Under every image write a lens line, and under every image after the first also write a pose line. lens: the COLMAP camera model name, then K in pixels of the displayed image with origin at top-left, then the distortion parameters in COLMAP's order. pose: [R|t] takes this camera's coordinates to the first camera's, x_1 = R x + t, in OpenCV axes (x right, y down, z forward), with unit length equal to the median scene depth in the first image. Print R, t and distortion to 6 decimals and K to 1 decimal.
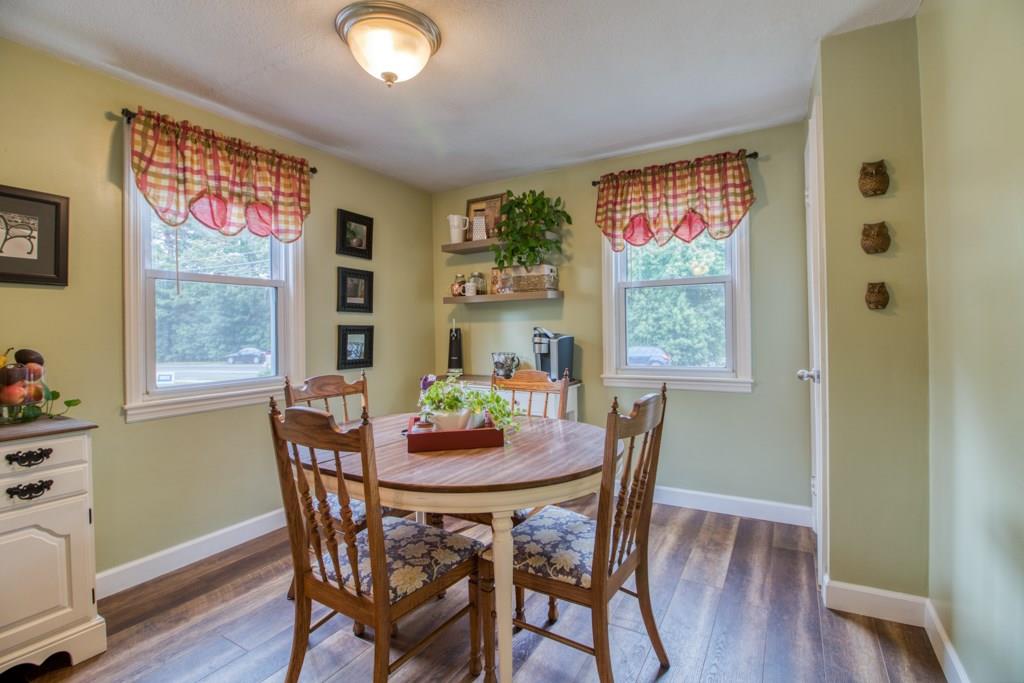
lens RADIAL K [[471.6, 0, 515.6], [0, 471.6, 335.2], [0, 0, 1]] dist [0.003938, -0.002260]
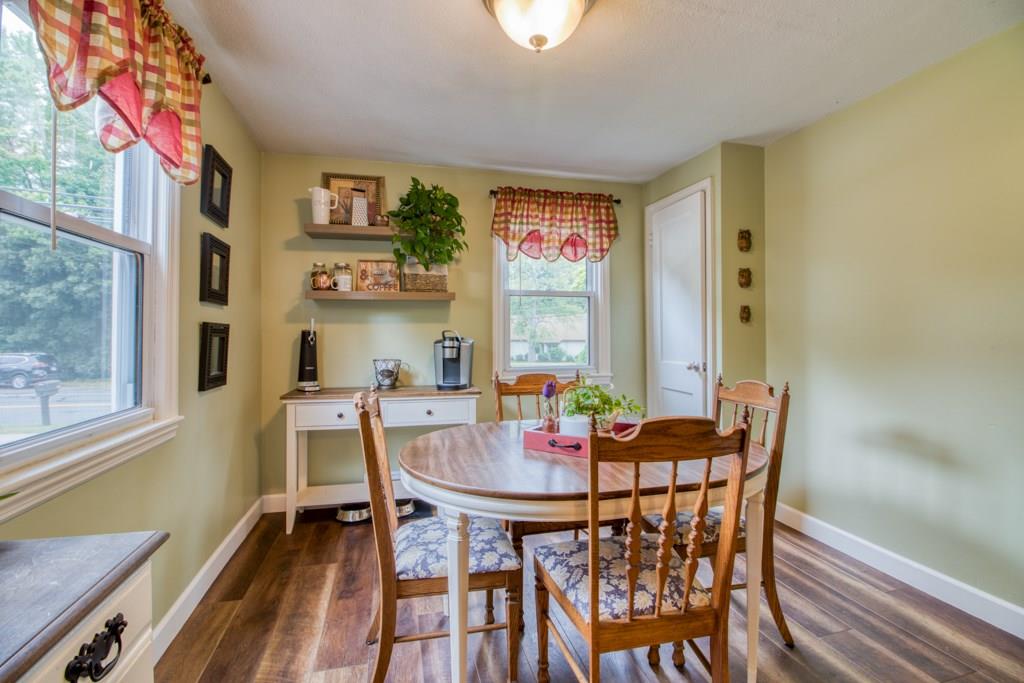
lens RADIAL K [[471.6, 0, 507.7], [0, 471.6, 332.1], [0, 0, 1]] dist [0.003938, -0.002260]
pose [[0.720456, 0.015704, 0.693323, -0.547070], [-0.000464, 0.999754, -0.022162, 0.007544], [-0.693501, 0.015645, 0.720286, 0.250119]]
